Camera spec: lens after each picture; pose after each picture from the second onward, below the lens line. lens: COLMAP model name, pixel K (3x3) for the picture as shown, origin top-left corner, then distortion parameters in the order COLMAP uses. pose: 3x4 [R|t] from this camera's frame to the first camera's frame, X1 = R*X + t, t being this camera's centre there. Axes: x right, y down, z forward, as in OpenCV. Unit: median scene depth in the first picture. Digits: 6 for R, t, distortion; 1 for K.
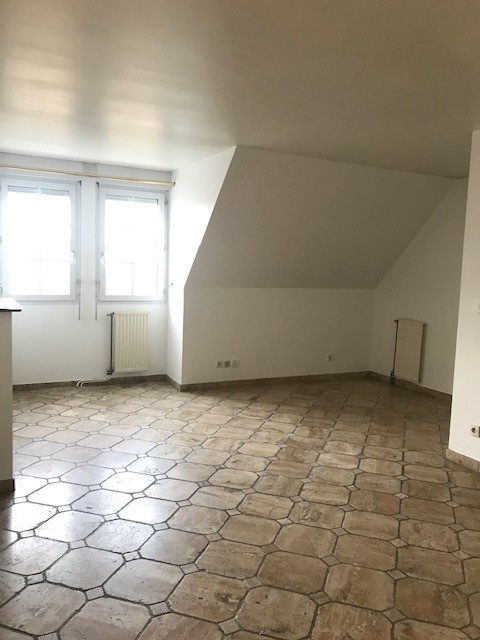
lens RADIAL K [[526.9, 0, 244.5], [0, 526.9, 317.4], [0, 0, 1]] dist [0.053792, -0.059254]
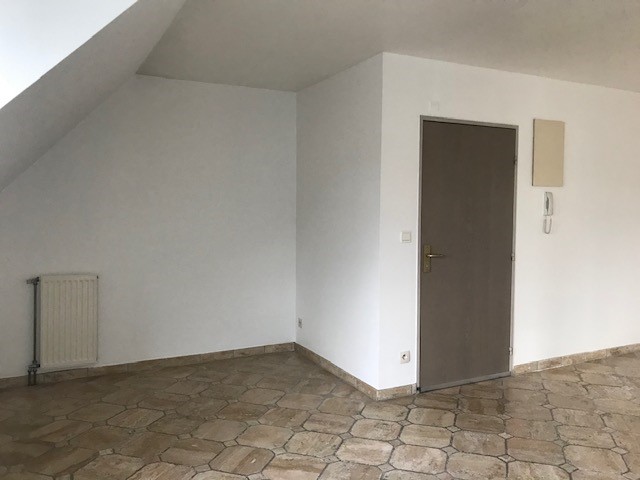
lens RADIAL K [[526.9, 0, 324.1], [0, 526.9, 239.2], [0, 0, 1]] dist [0.053792, -0.059254]
pose [[-0.006669, -0.092974, 0.995646, -0.363172], [0.088394, 0.991716, 0.093199, -0.077634], [-0.996063, 0.088631, 0.001604, 0.753397]]
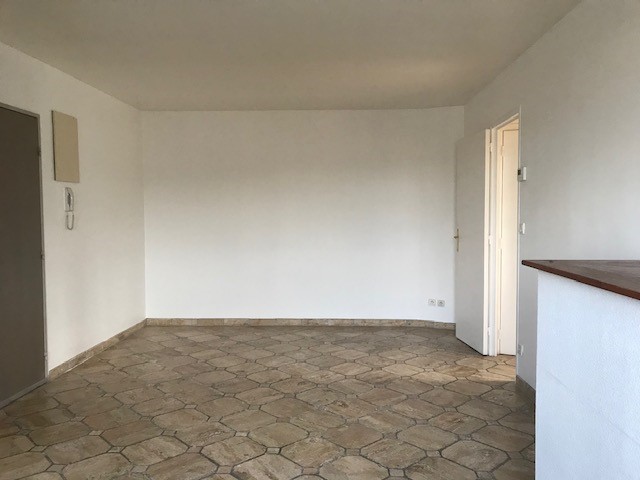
lens RADIAL K [[526.9, 0, 324.1], [0, 526.9, 239.2], [0, 0, 1]] dist [0.053792, -0.059254]
pose [[-0.870435, -0.053252, 0.489394, -0.287747], [0.022533, 0.988780, 0.147668, -0.075718], [-0.491767, 0.139563, -0.859470, 0.909438]]
